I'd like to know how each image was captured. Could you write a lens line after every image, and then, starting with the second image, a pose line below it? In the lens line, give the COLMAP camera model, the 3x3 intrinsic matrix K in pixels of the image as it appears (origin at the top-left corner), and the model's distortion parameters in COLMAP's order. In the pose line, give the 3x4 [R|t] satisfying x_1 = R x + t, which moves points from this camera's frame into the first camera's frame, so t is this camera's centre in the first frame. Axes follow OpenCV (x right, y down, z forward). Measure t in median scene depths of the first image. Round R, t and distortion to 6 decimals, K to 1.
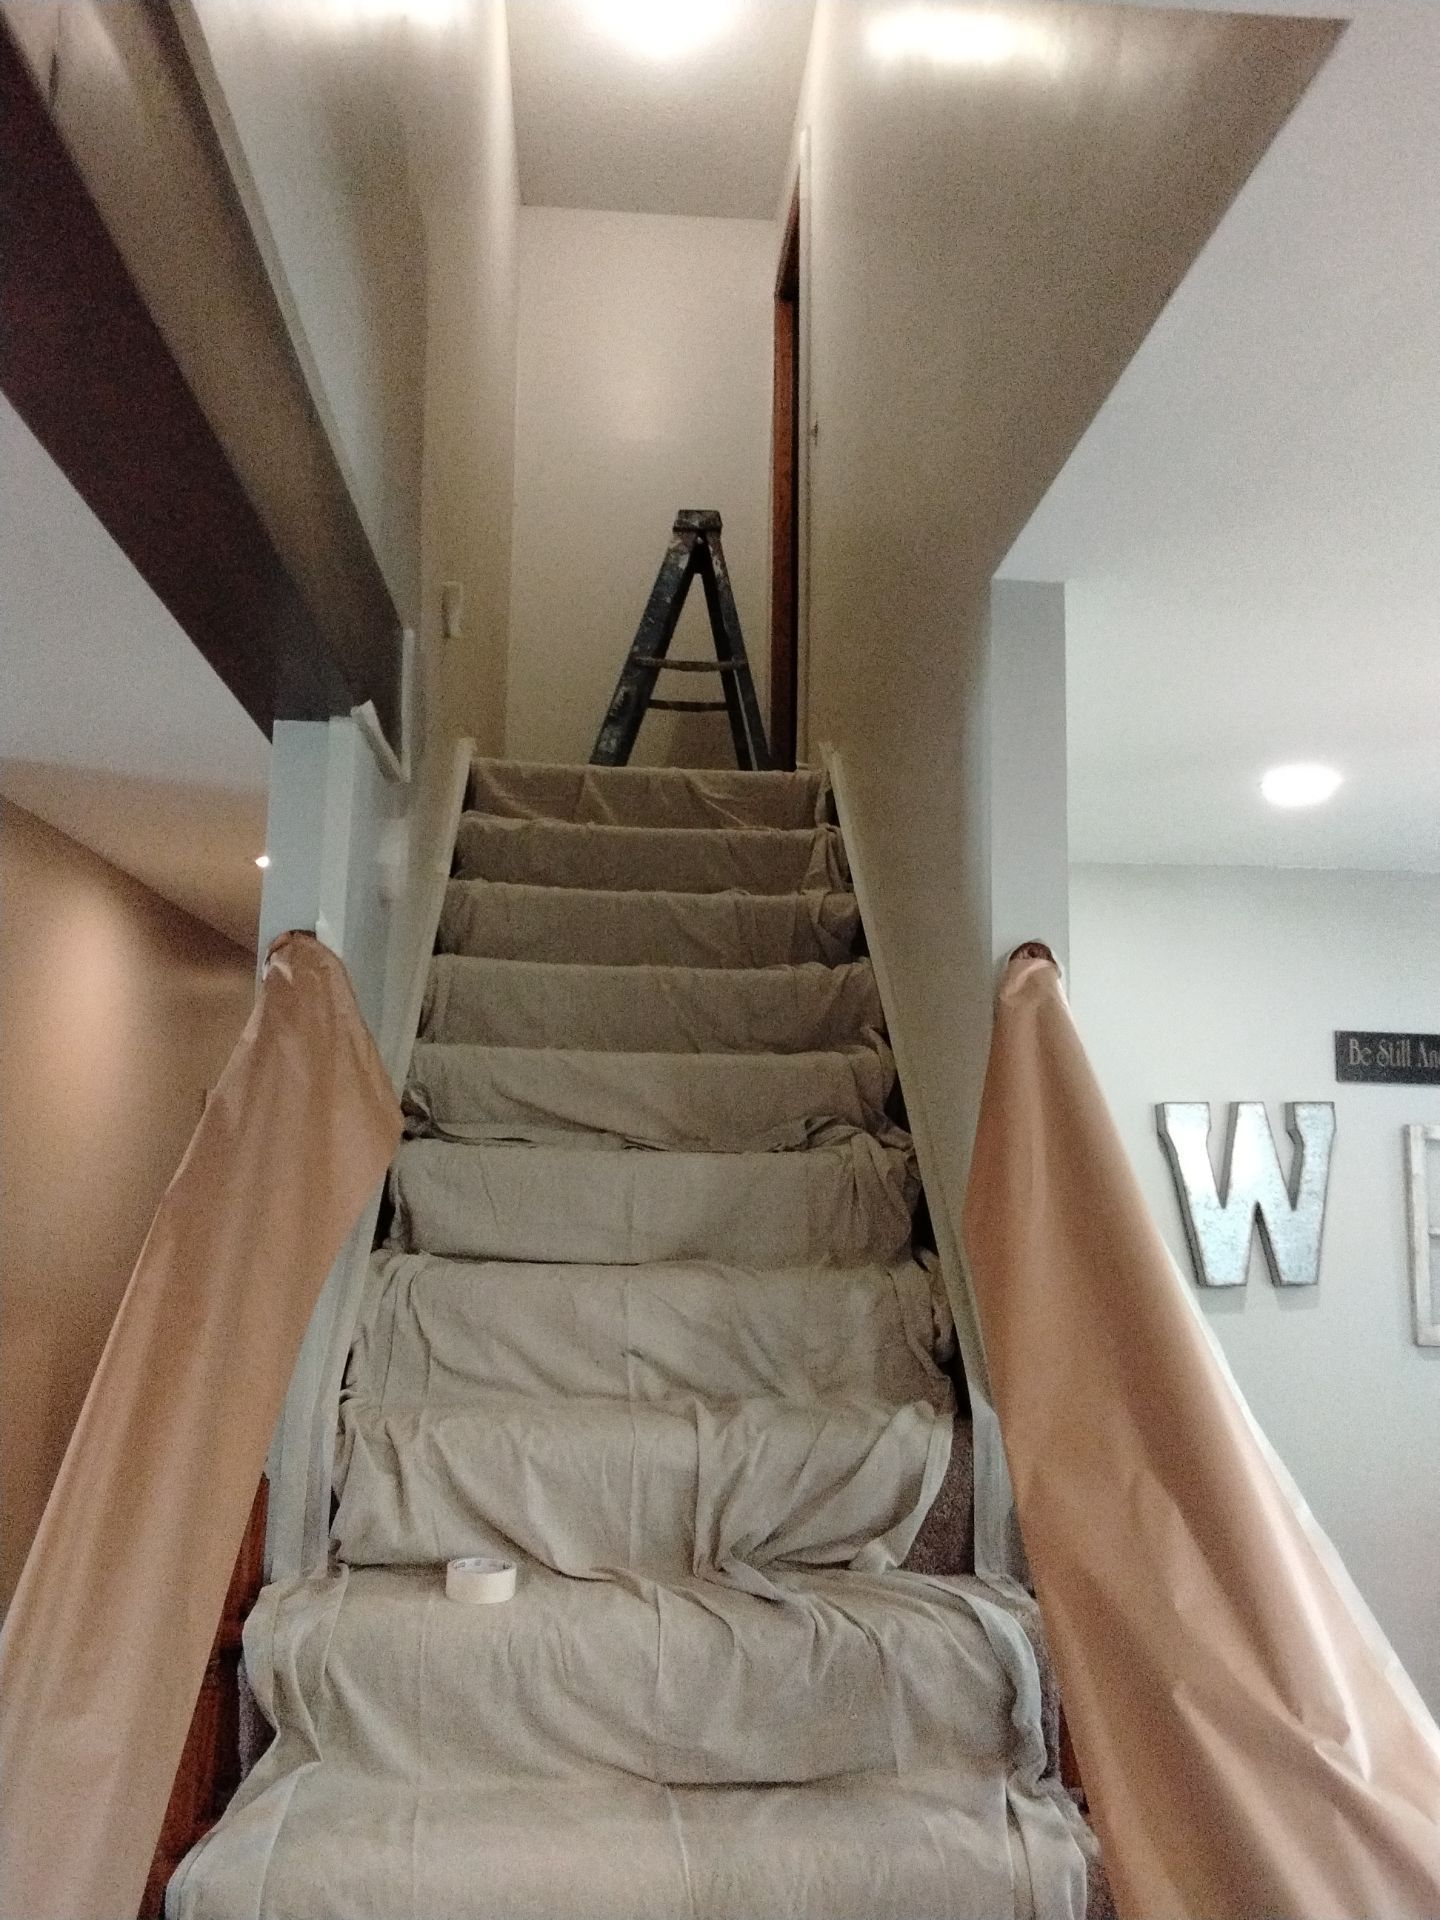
lens RADIAL K [[1504.7, 0, 711.6], [0, 1504.7, 962.6], [0, 0, 1]] dist [0.129132, -0.201475]
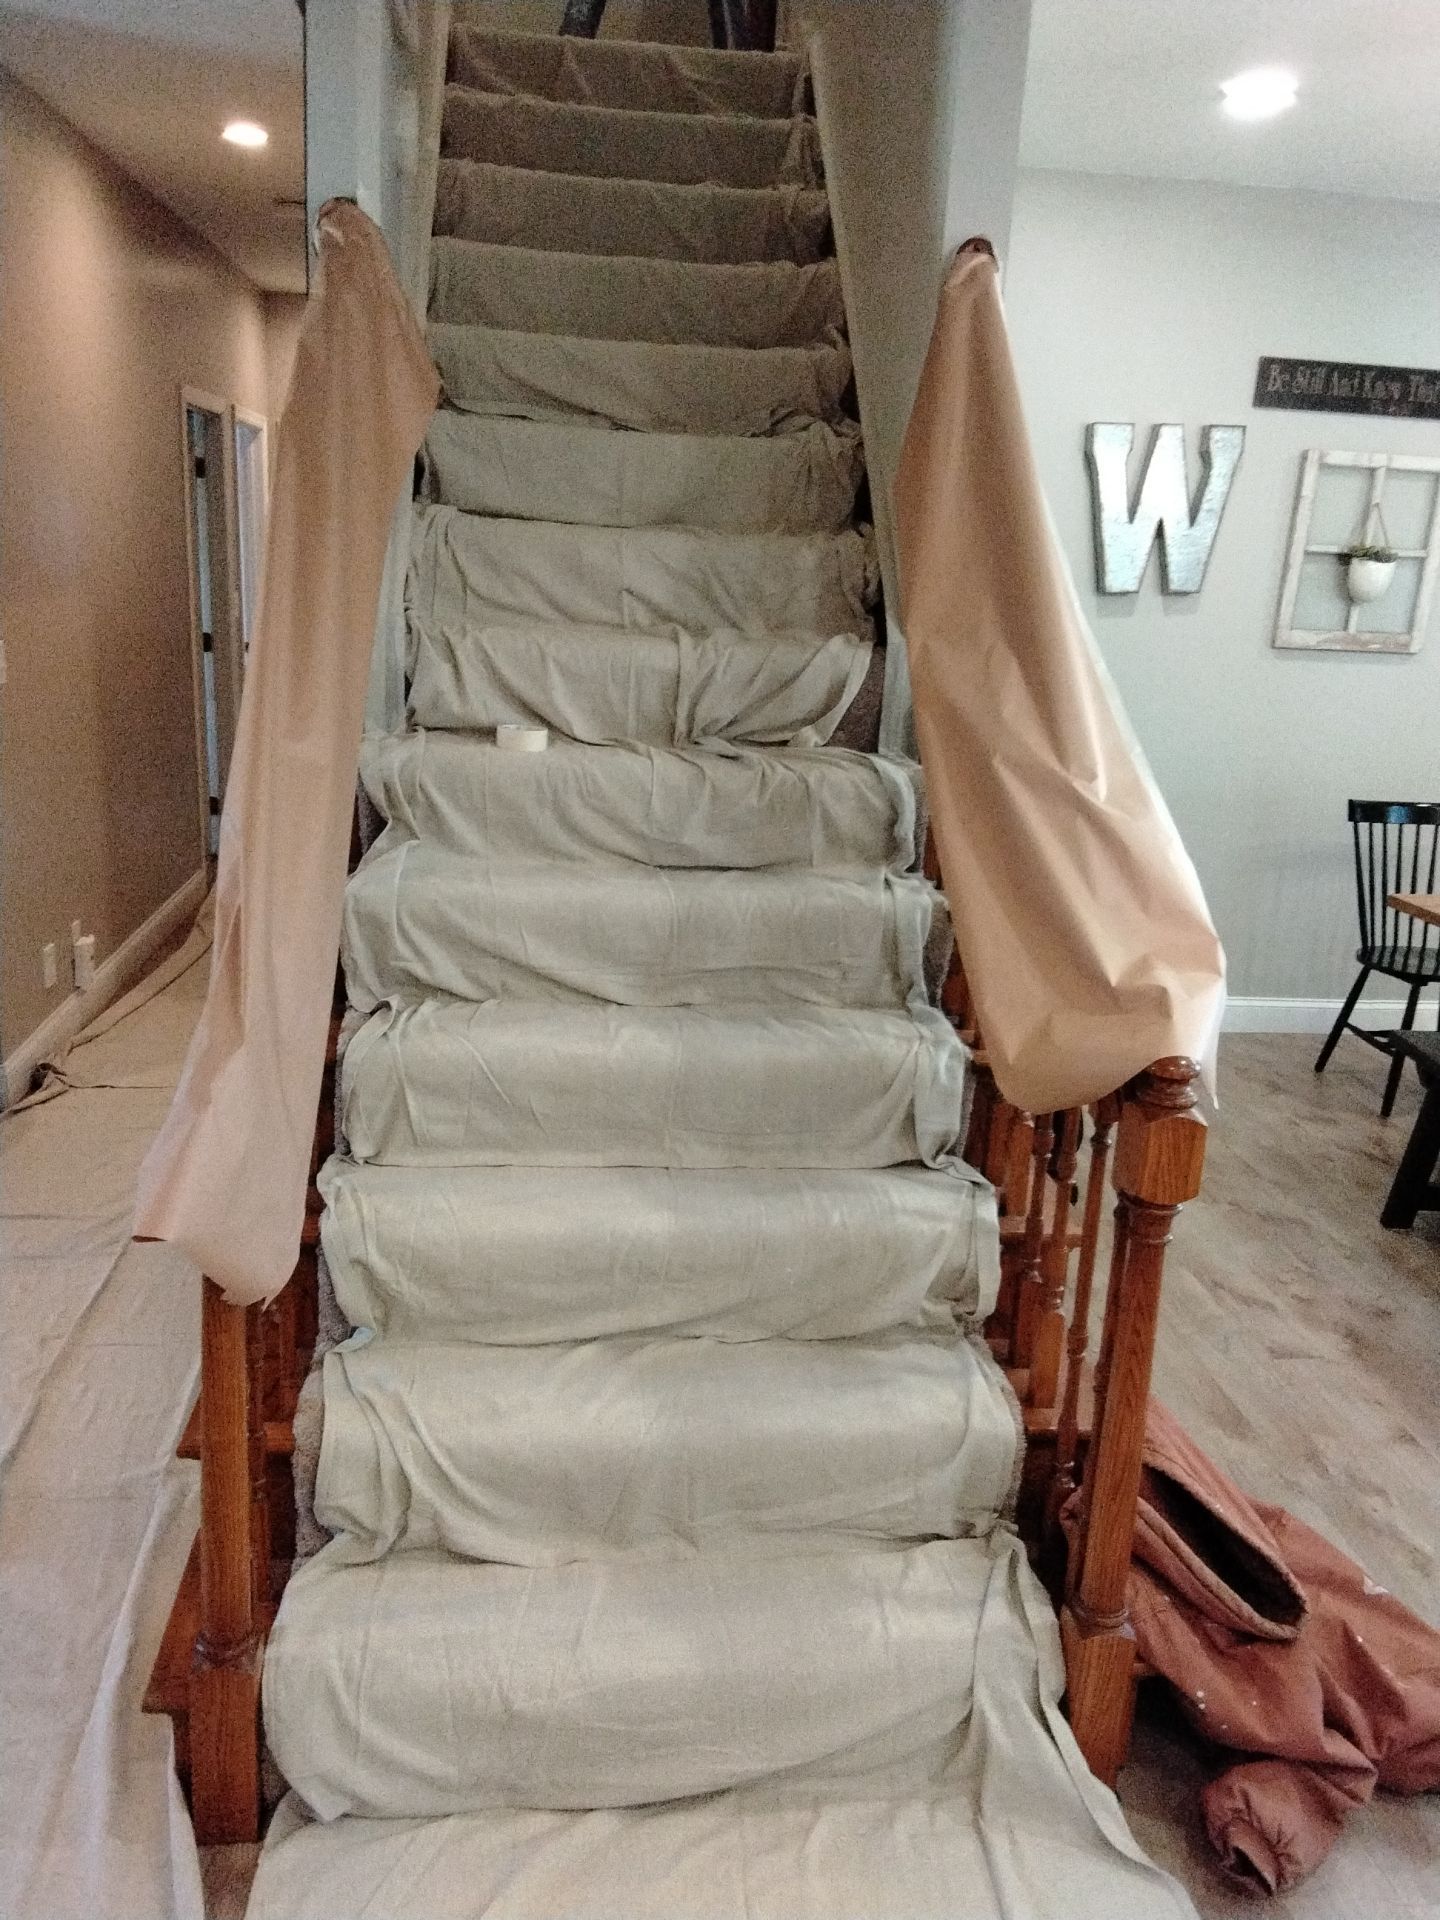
lens RADIAL K [[1504.7, 0, 711.6], [0, 1504.7, 962.6], [0, 0, 1]] dist [0.129132, -0.201475]
pose [[0.998831, 0.021656, 0.043208, -0.029295], [-0.037208, 0.915116, 0.401471, 0.030127], [-0.030846, -0.402609, 0.914852, -0.286185]]
